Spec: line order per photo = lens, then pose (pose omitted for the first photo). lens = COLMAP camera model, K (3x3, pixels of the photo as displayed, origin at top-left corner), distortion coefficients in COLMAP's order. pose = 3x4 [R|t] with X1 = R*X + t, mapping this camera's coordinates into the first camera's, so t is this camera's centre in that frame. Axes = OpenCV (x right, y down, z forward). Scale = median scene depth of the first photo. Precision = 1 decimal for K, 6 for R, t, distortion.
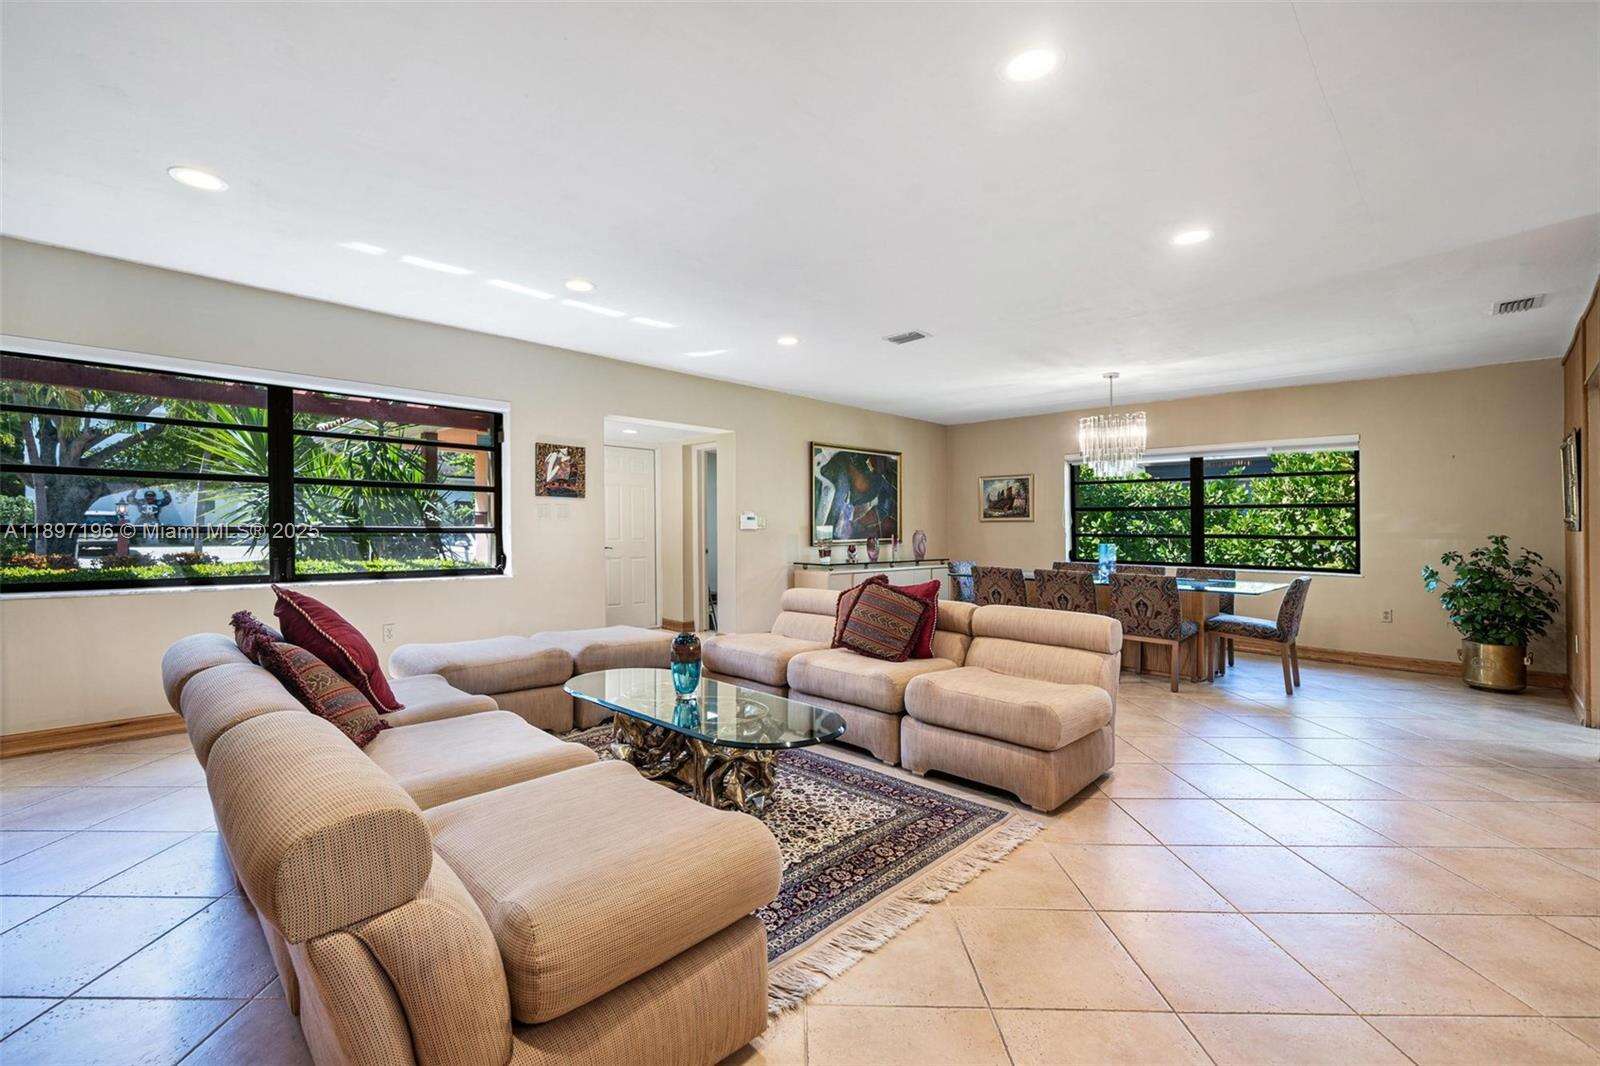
lens RADIAL K [[702.6, 0, 806.1], [0, 702.6, 537.0], [0, 0, 1]] dist [0.000270, 0.000411]
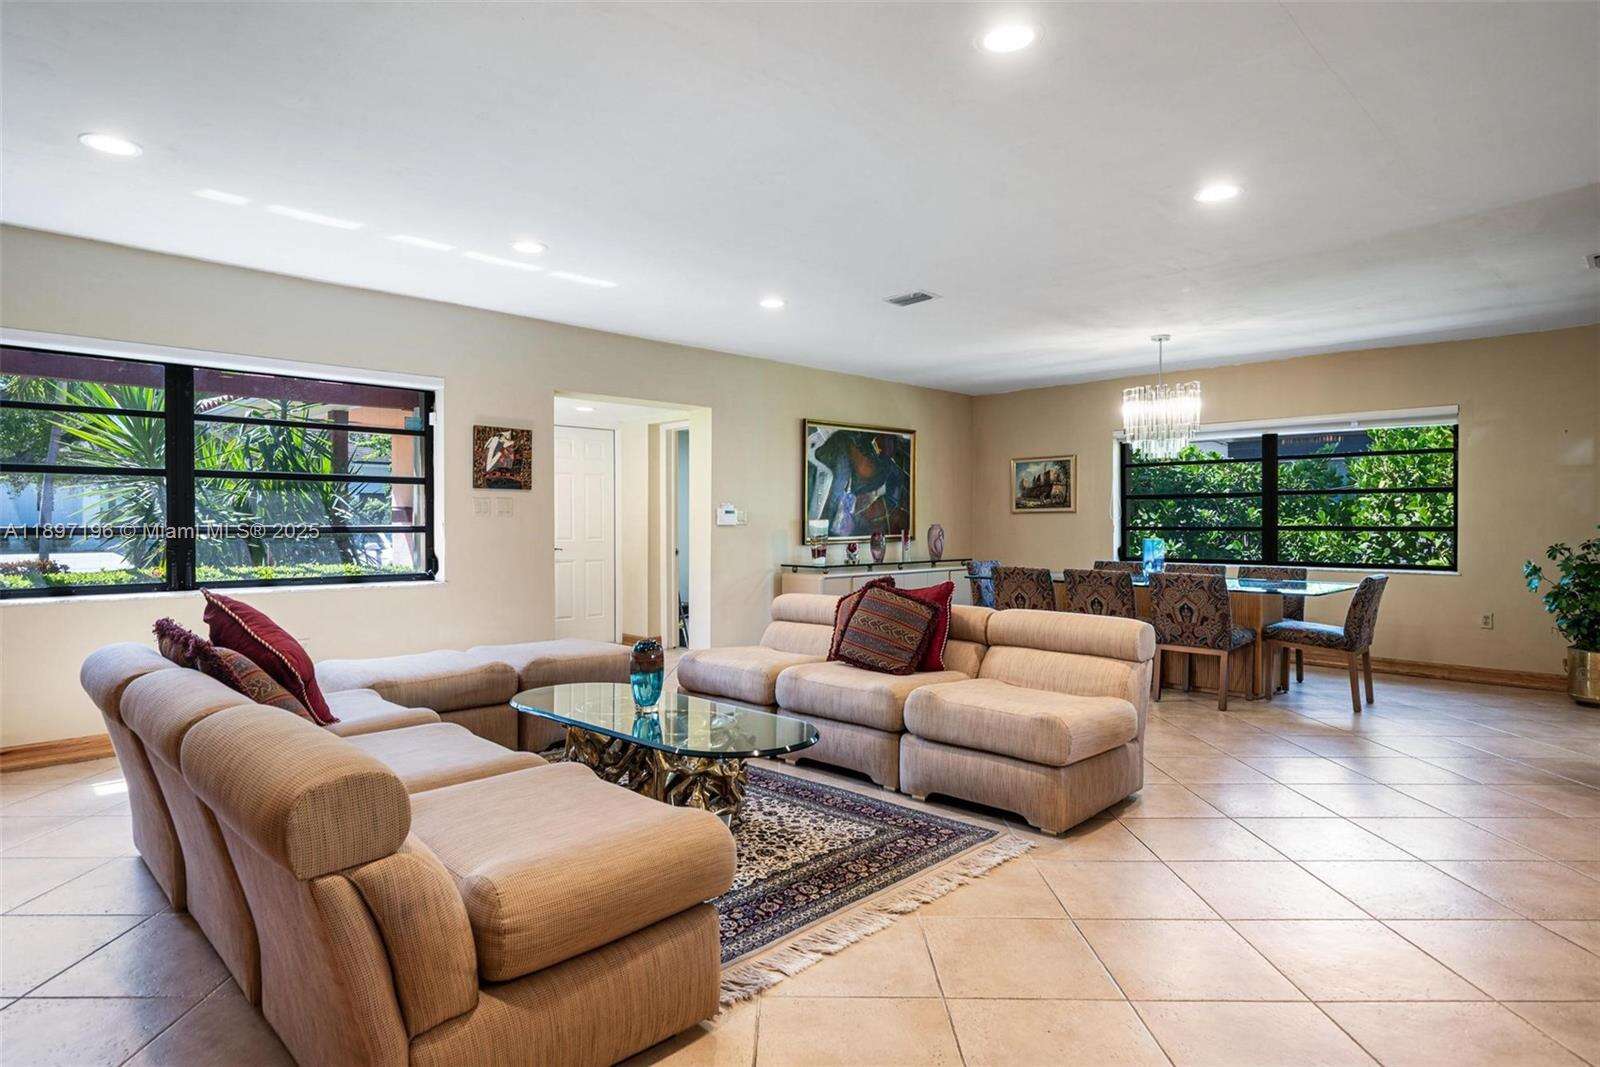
lens RADIAL K [[923.2, 0, 834.3], [0, 923.2, 477.1], [0, 0, 1]] dist [0.001560, 0.000564]
pose [[0.999735, -0.008138, 0.021547, 0.025525], [0.009470, 0.998003, -0.062452, 0.002018], [-0.020996, 0.062640, 0.997815, -0.112833]]
